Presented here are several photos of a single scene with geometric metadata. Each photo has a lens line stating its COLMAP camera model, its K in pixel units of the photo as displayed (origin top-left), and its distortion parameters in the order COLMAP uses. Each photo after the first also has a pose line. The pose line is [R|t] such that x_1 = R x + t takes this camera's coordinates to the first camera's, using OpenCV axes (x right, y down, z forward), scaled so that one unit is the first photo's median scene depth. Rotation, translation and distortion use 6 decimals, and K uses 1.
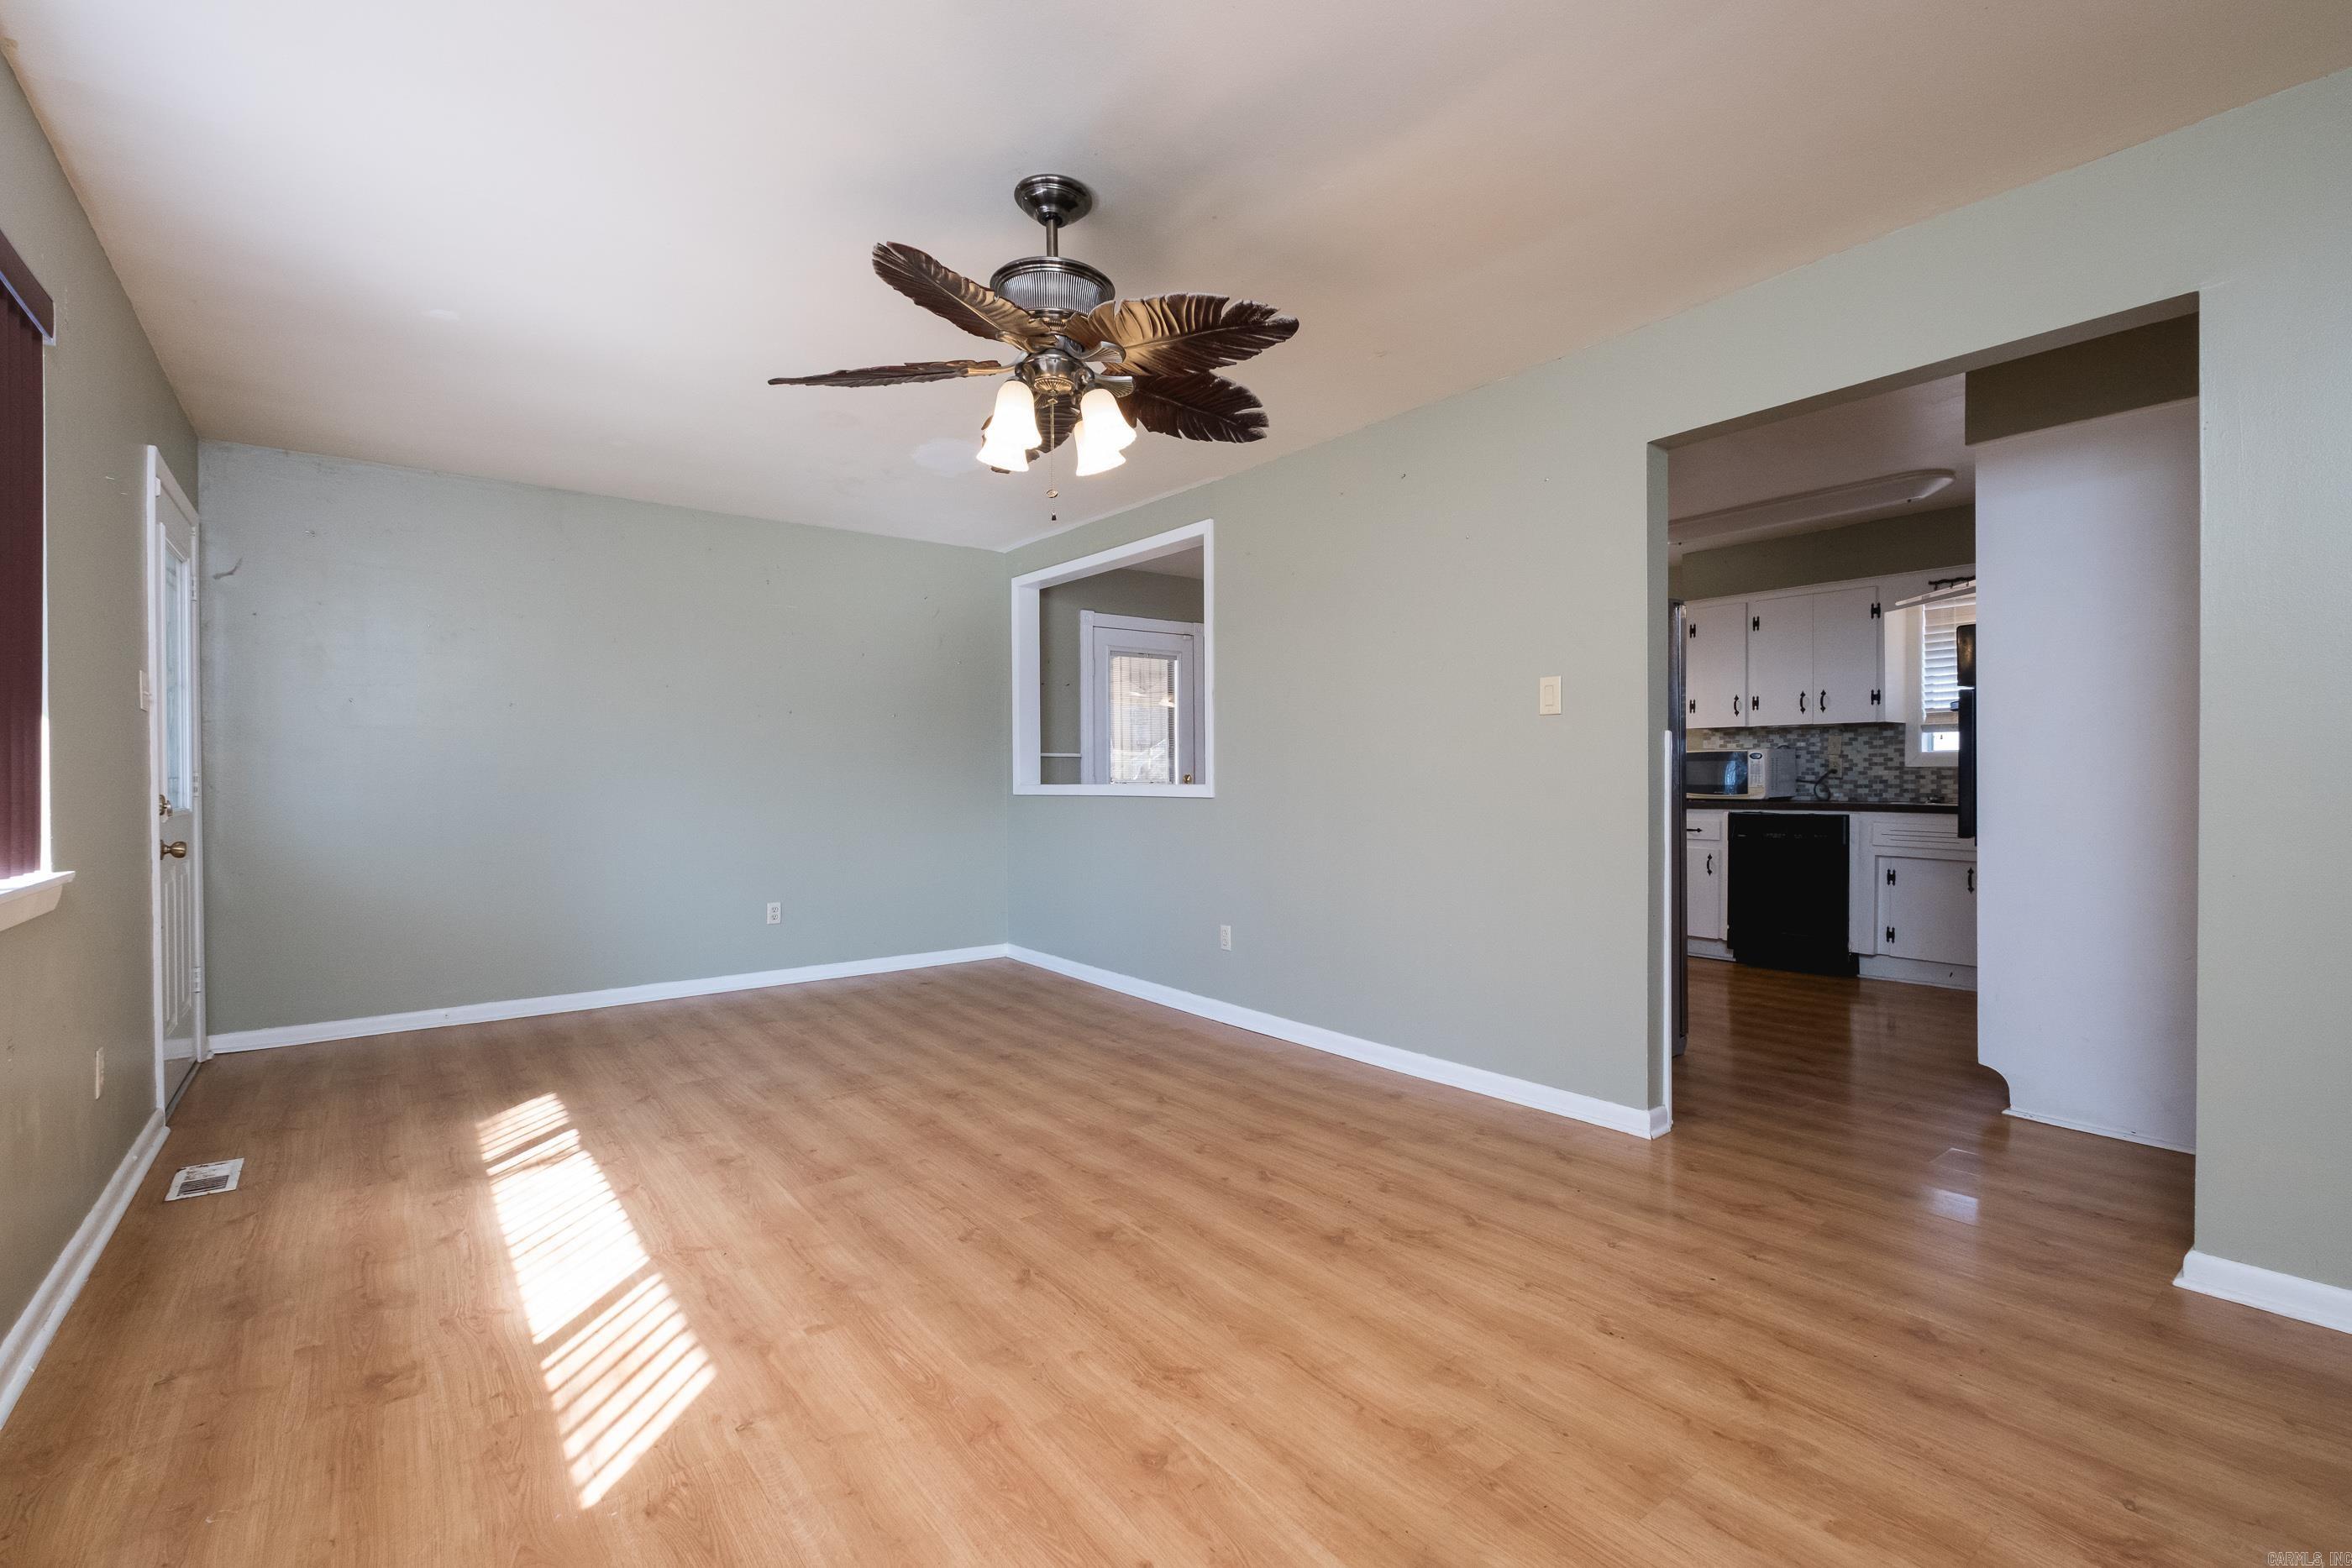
lens RADIAL K [[1037.9, 0, 1209.1], [0, 1037.9, 781.6], [0, 0, 1]] dist [0.010735, -0.006402]
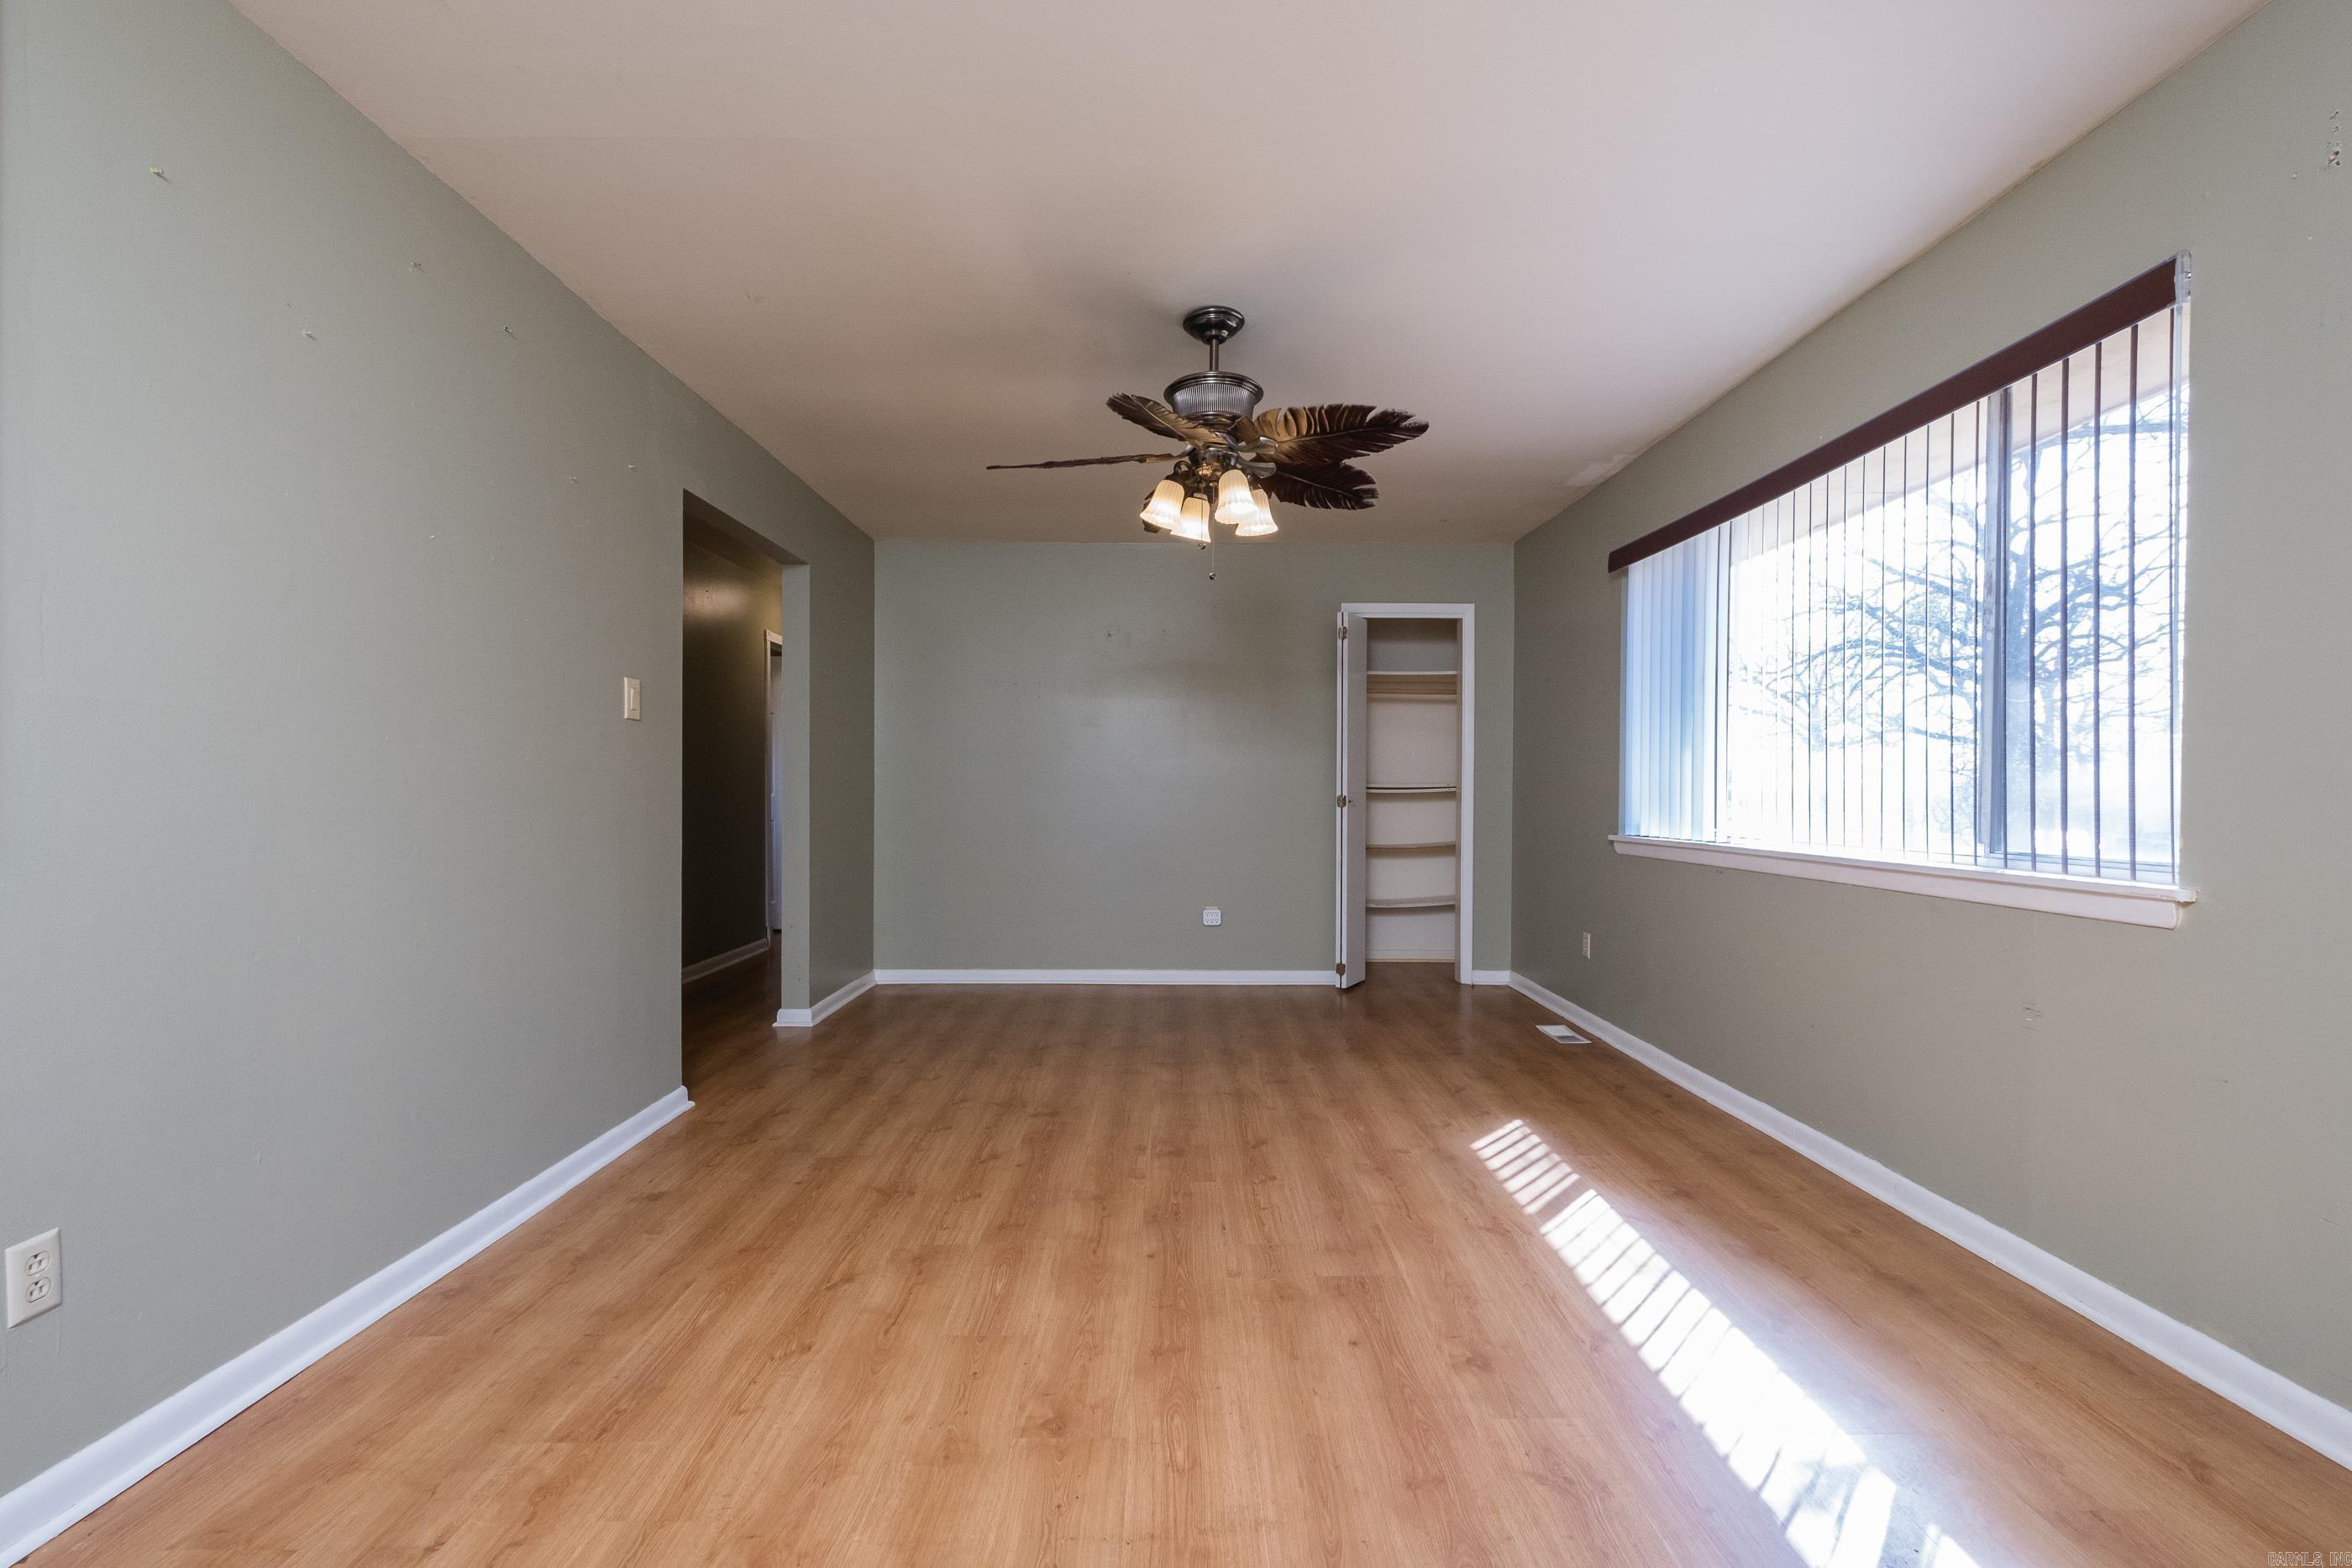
lens RADIAL K [[1037.9, 0, 1187.0], [0, 1037.9, 780.3], [0, 0, 1]] dist [0.010735, -0.006402]
pose [[-0.788463, 0.005712, 0.615056, -0.564480], [-0.001723, 0.999932, -0.011495, 0.003271], [-0.615080, -0.010123, -0.788400, 1.271323]]
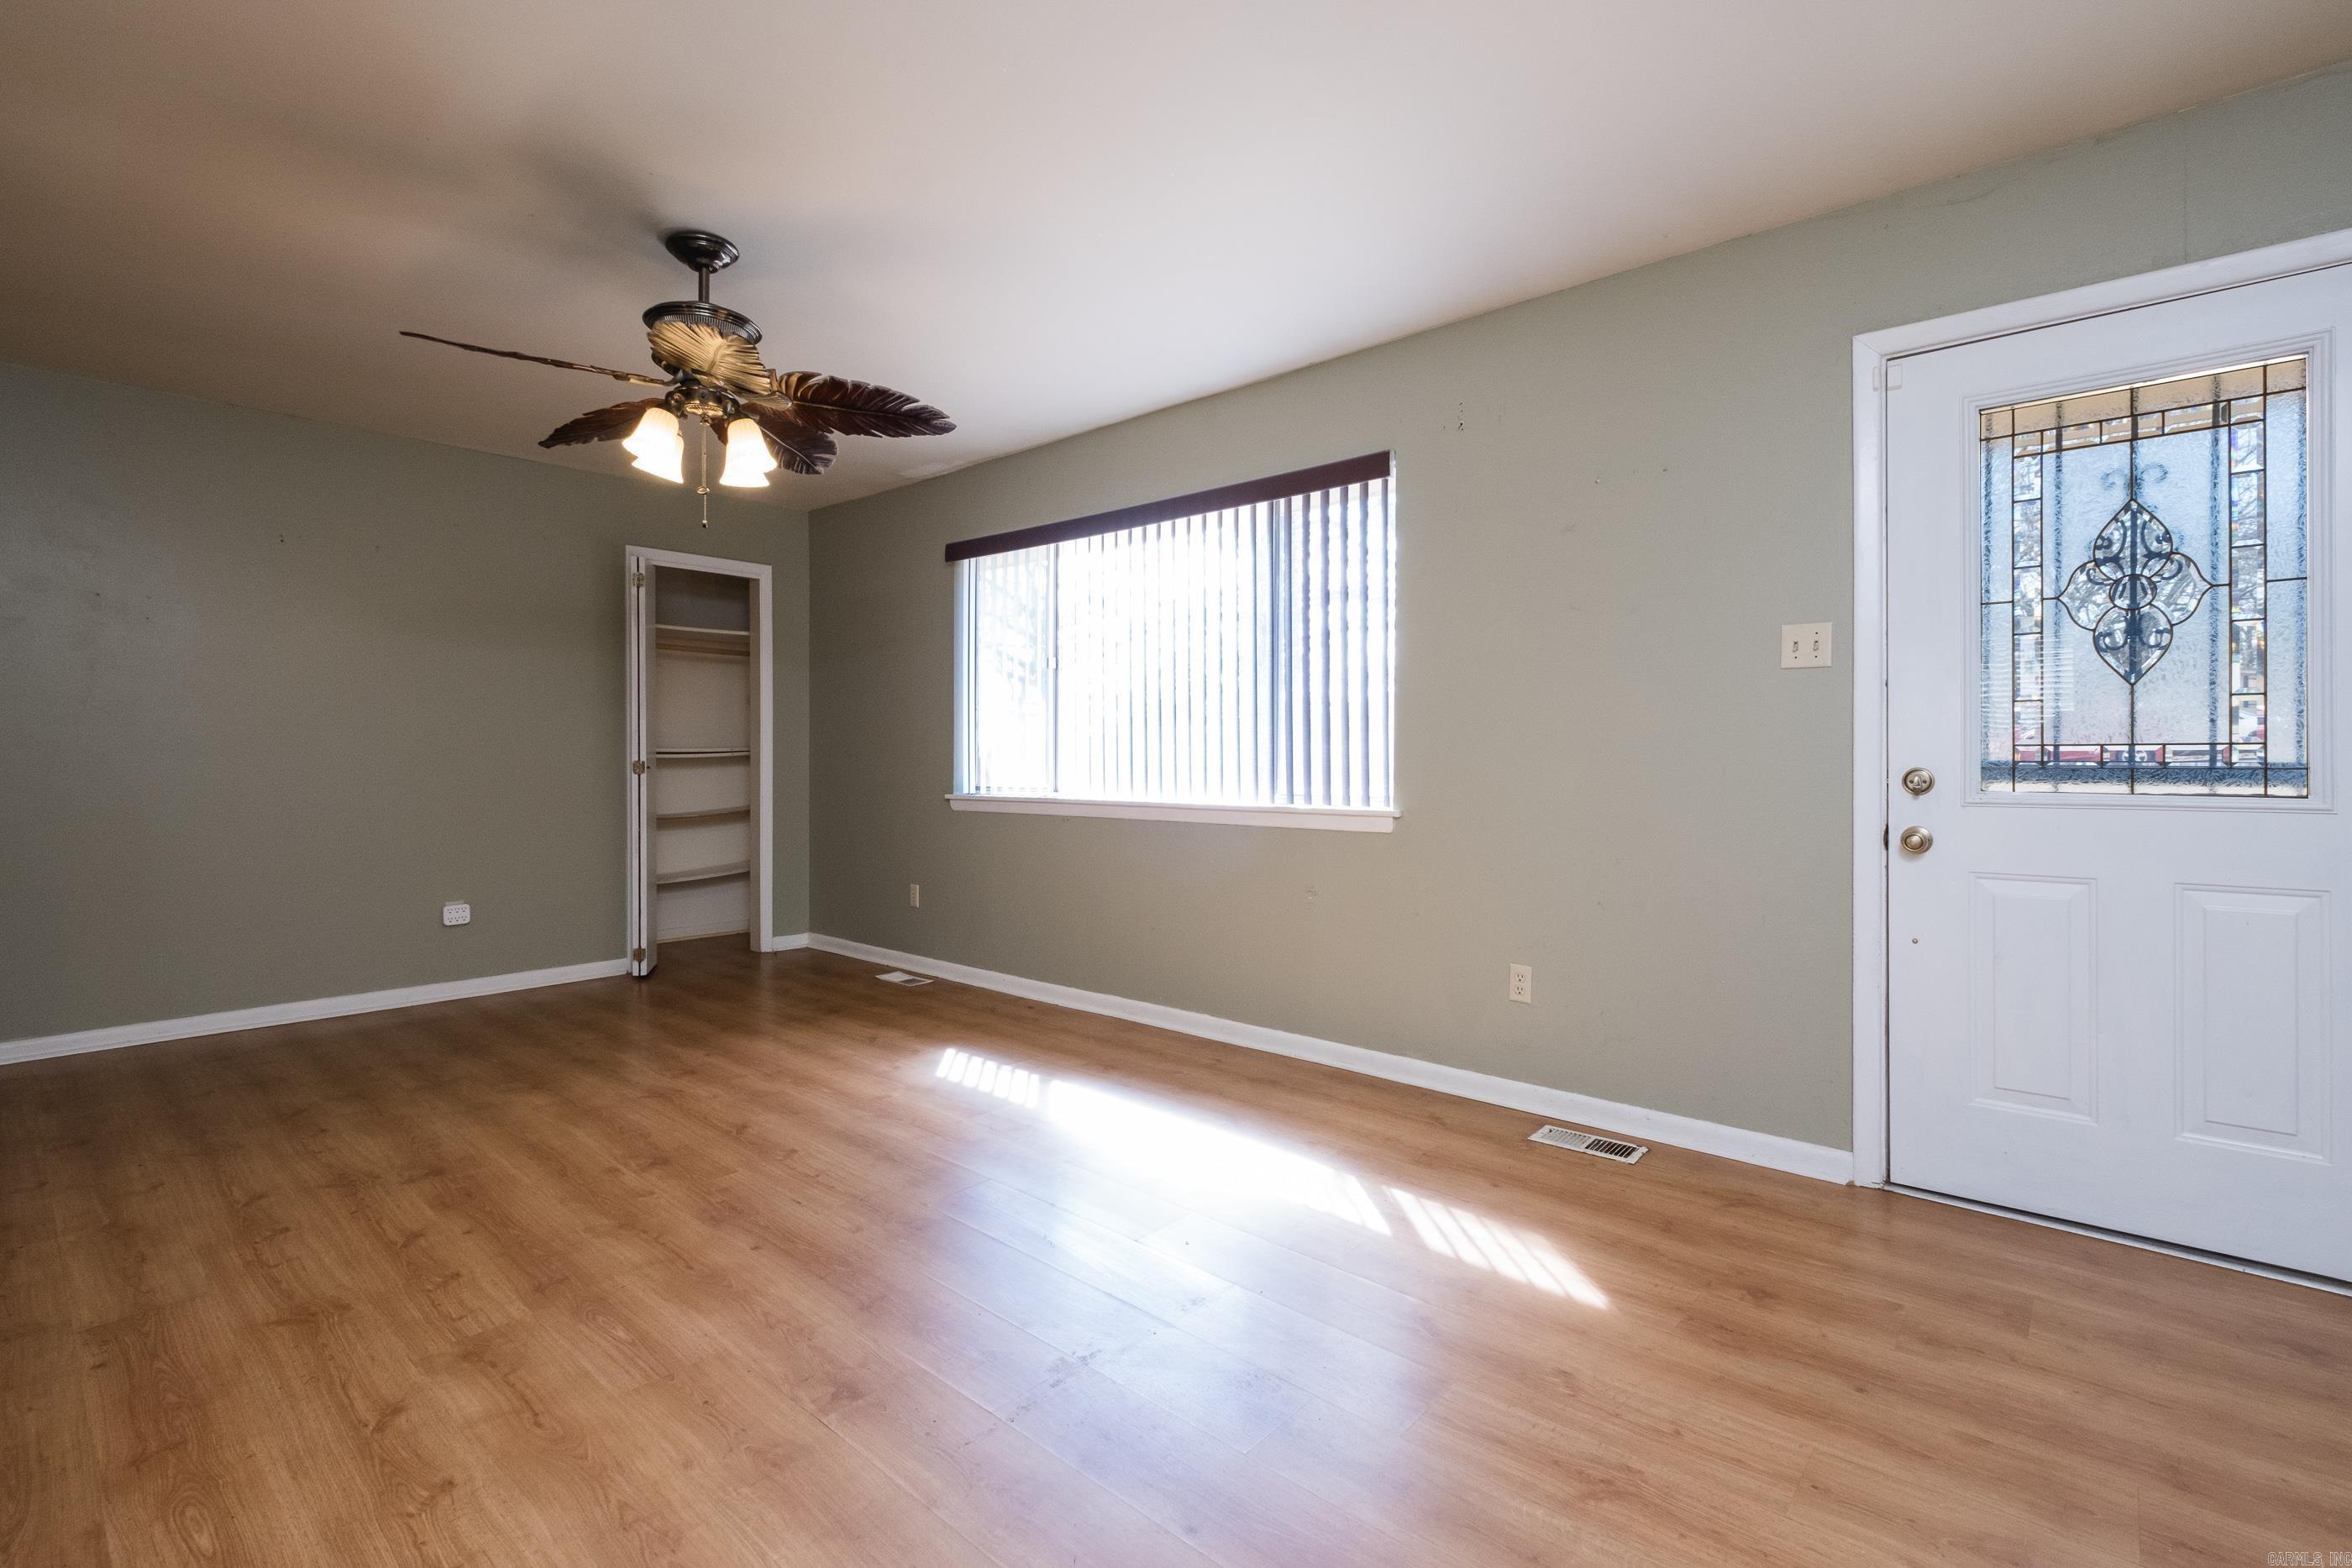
lens RADIAL K [[1037.9, 0, 1220.9], [0, 1037.9, 762.6], [0, 0, 1]] dist [0.010735, -0.006402]
pose [[-0.980898, 0.003417, -0.194495, -0.306398], [0.002402, 0.999982, 0.005456, 0.001487], [0.194510, 0.004884, -0.980888, 1.425589]]
